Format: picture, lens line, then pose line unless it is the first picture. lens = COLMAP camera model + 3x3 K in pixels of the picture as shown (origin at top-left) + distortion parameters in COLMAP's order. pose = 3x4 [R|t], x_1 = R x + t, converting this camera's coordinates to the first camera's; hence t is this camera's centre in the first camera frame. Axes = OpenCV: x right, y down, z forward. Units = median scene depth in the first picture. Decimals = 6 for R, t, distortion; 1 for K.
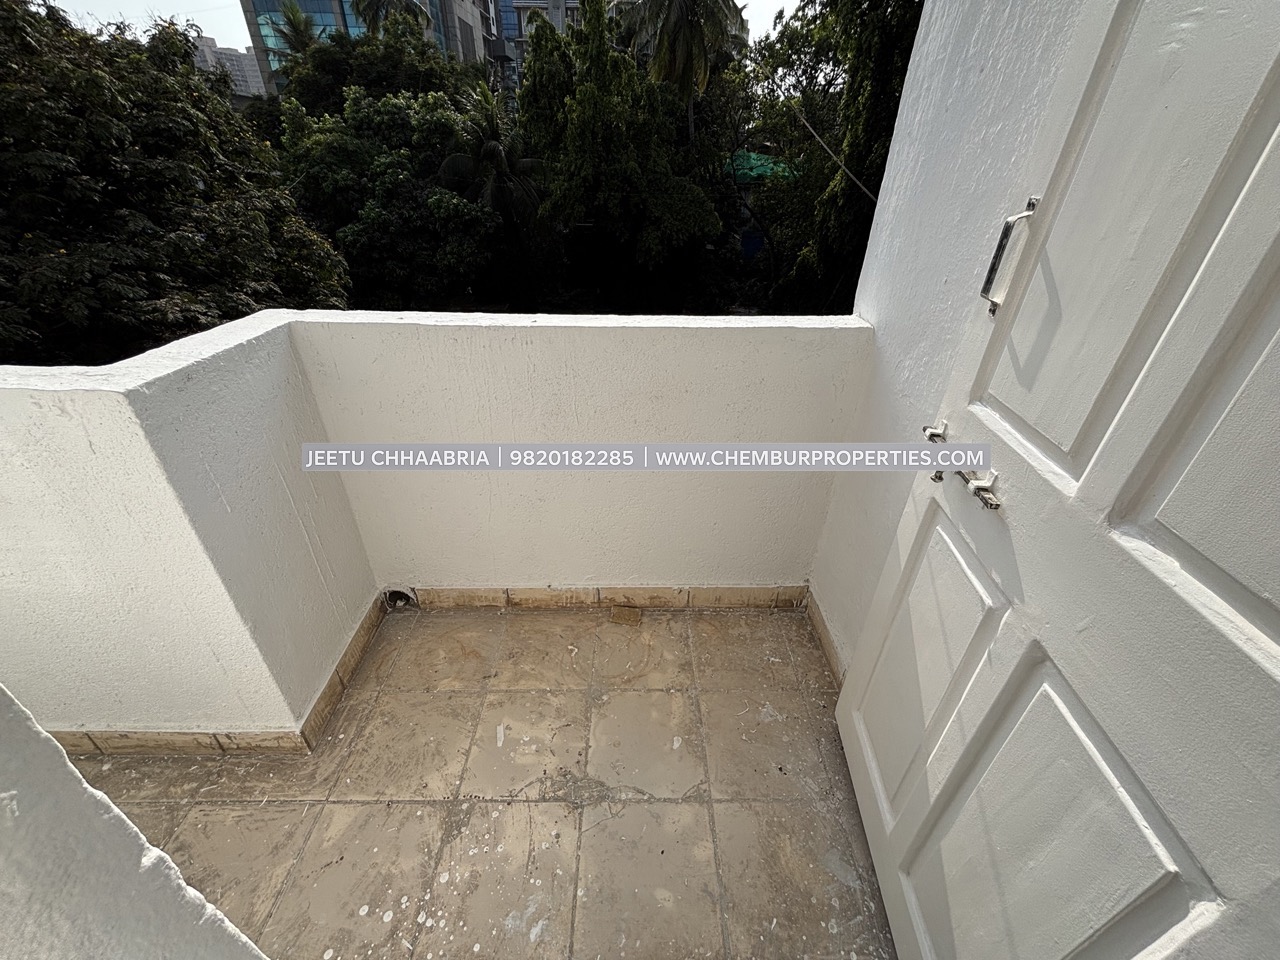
lens RADIAL K [[521.2, 0, 640.0], [0, 521.2, 480.0], [0, 0, 1]] dist [0.012448, 0.000380]
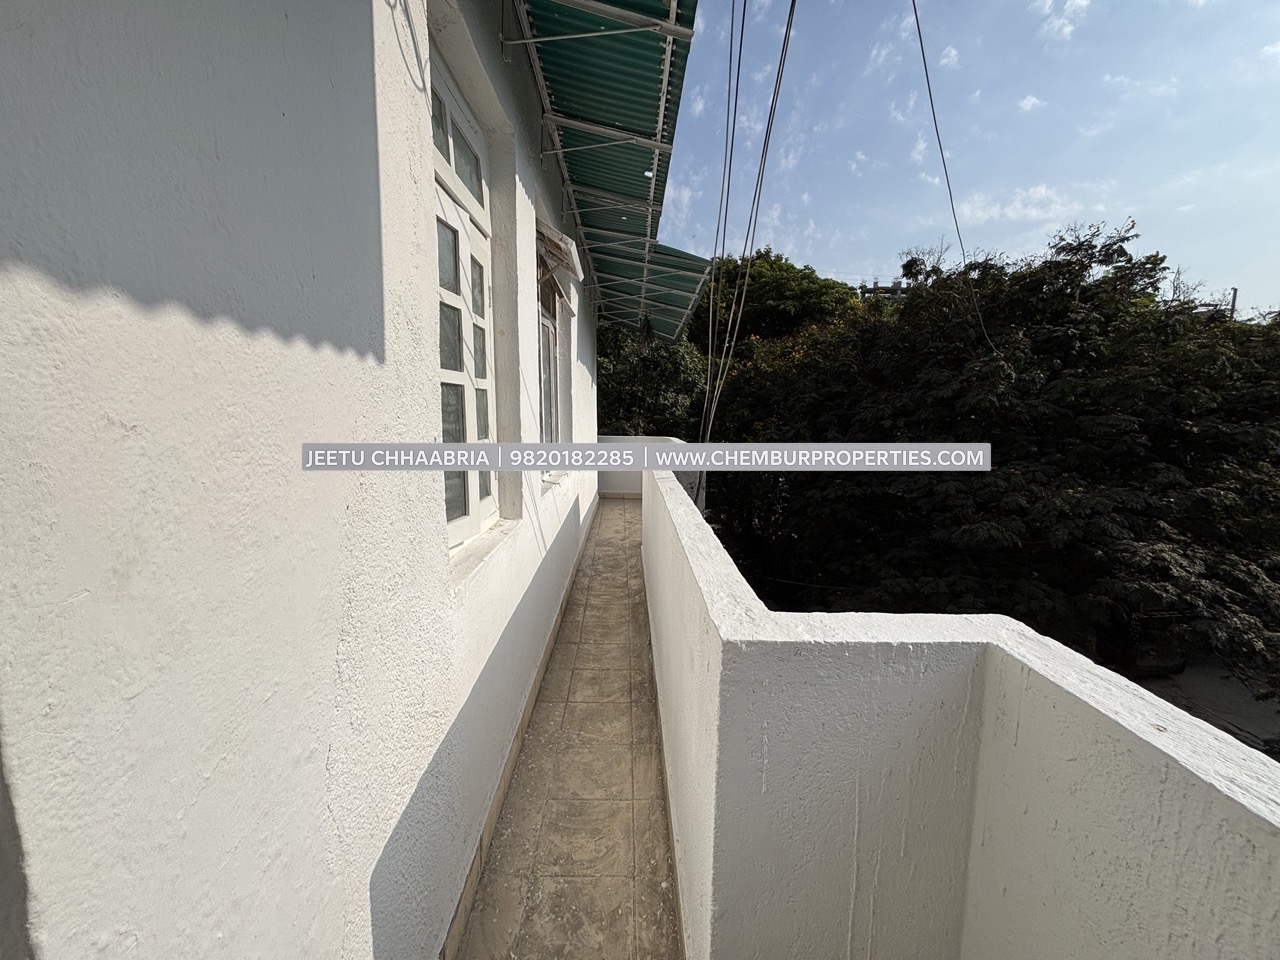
lens RADIAL K [[521.2, 0, 640.0], [0, 521.2, 480.0], [0, 0, 1]] dist [0.012448, 0.000380]
pose [[0.031083, 0.136847, -0.990104, 0.016642], [-0.530817, 0.841607, 0.099658, -0.342914], [0.846916, 0.522467, 0.098800, 0.435823]]
